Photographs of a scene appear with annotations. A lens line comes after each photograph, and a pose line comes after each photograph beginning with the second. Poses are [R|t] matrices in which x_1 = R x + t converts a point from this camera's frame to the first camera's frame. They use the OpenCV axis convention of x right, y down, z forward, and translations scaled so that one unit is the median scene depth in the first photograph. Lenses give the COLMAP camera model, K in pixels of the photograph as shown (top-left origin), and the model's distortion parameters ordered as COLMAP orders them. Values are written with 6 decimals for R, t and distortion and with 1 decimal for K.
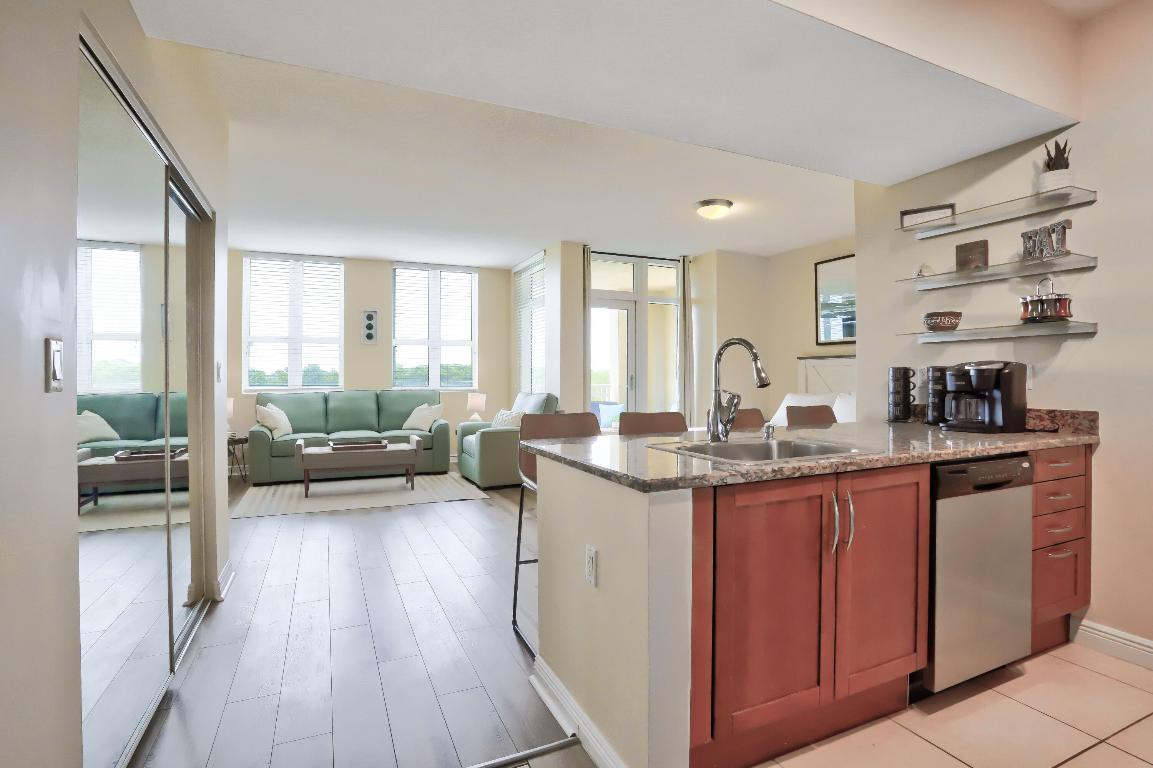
lens RADIAL K [[571.0, 0, 579.7], [0, 571.0, 379.5], [0, 0, 1]] dist [-0.100833, 0.050055]
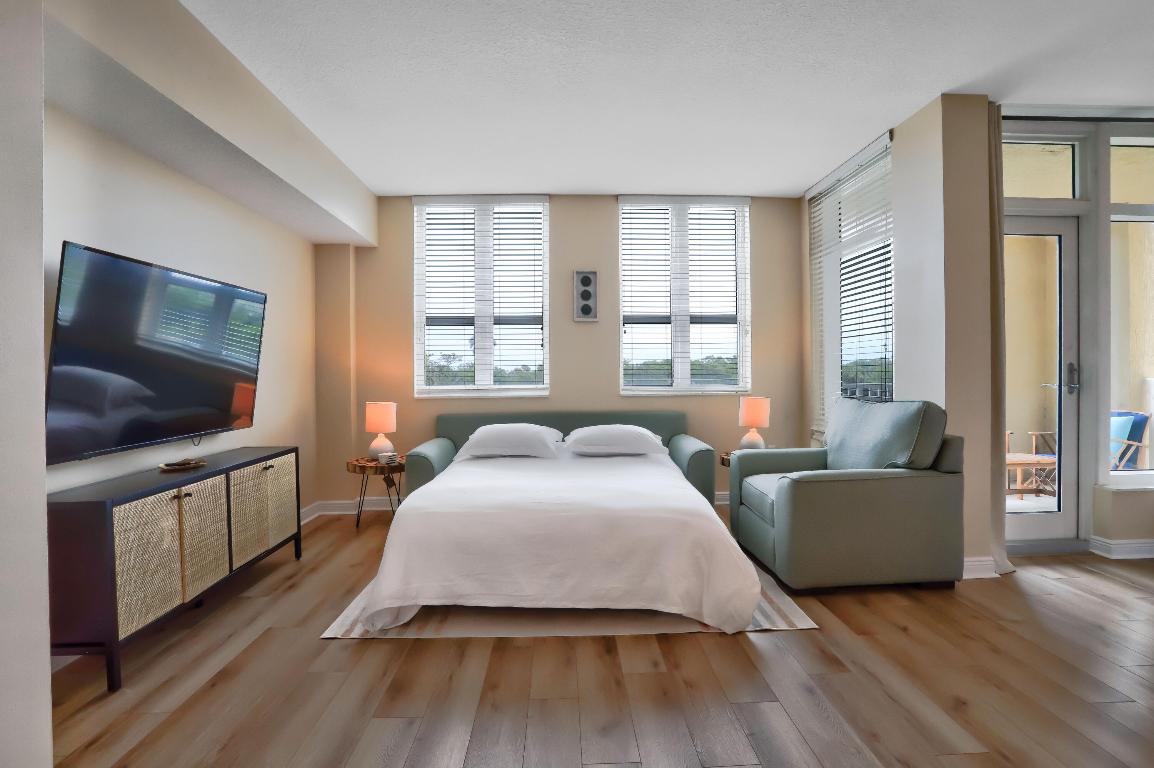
lens RADIAL K [[571.4, 0, 580.2], [0, 571.4, 379.5], [0, 0, 1]] dist [-0.100833, 0.050055]
pose [[0.926878, -0.002996, -0.375352, -0.132085], [0.005561, 0.999968, 0.005749, 0.000553], [0.375322, -0.007416, 0.926865, 0.387124]]
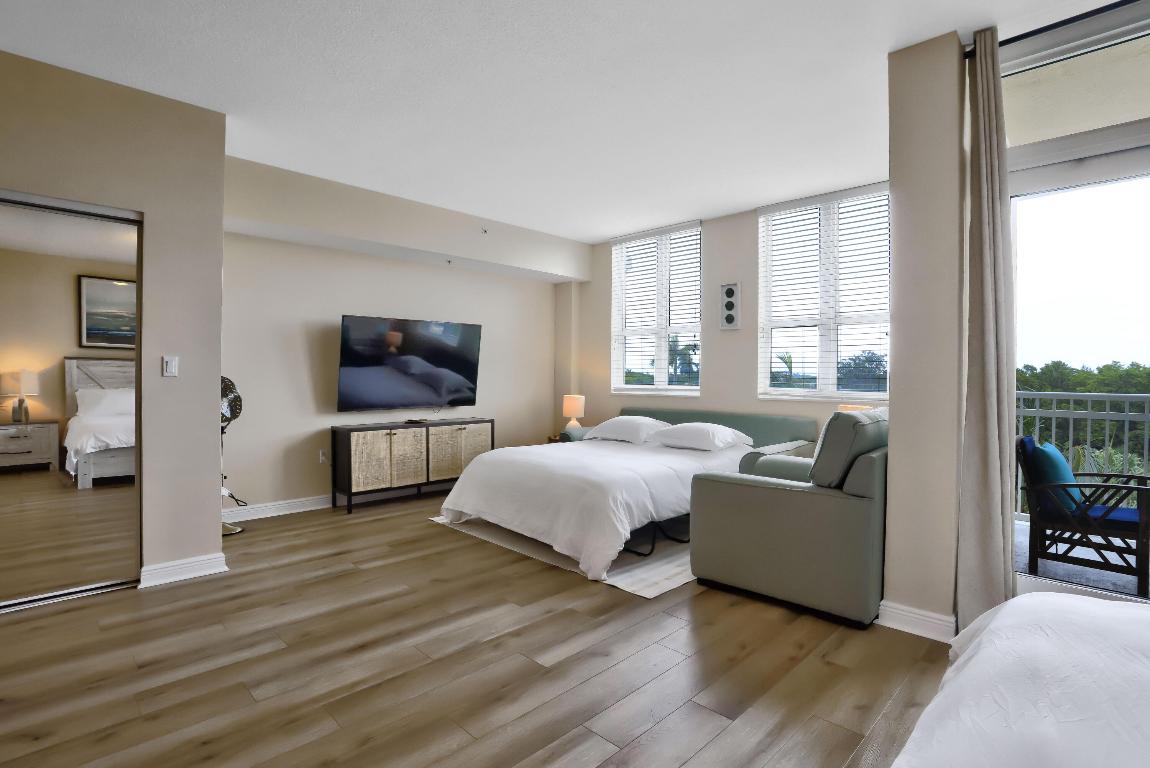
lens RADIAL K [[569.5, 0, 578.2], [0, 569.5, 379.6], [0, 0, 1]] dist [-0.100833, 0.050055]
pose [[0.359857, 0.010772, -0.932945, 0.239350], [-0.012635, 0.999898, 0.006672, -0.001826], [0.932922, 0.009387, 0.359956, 0.569862]]
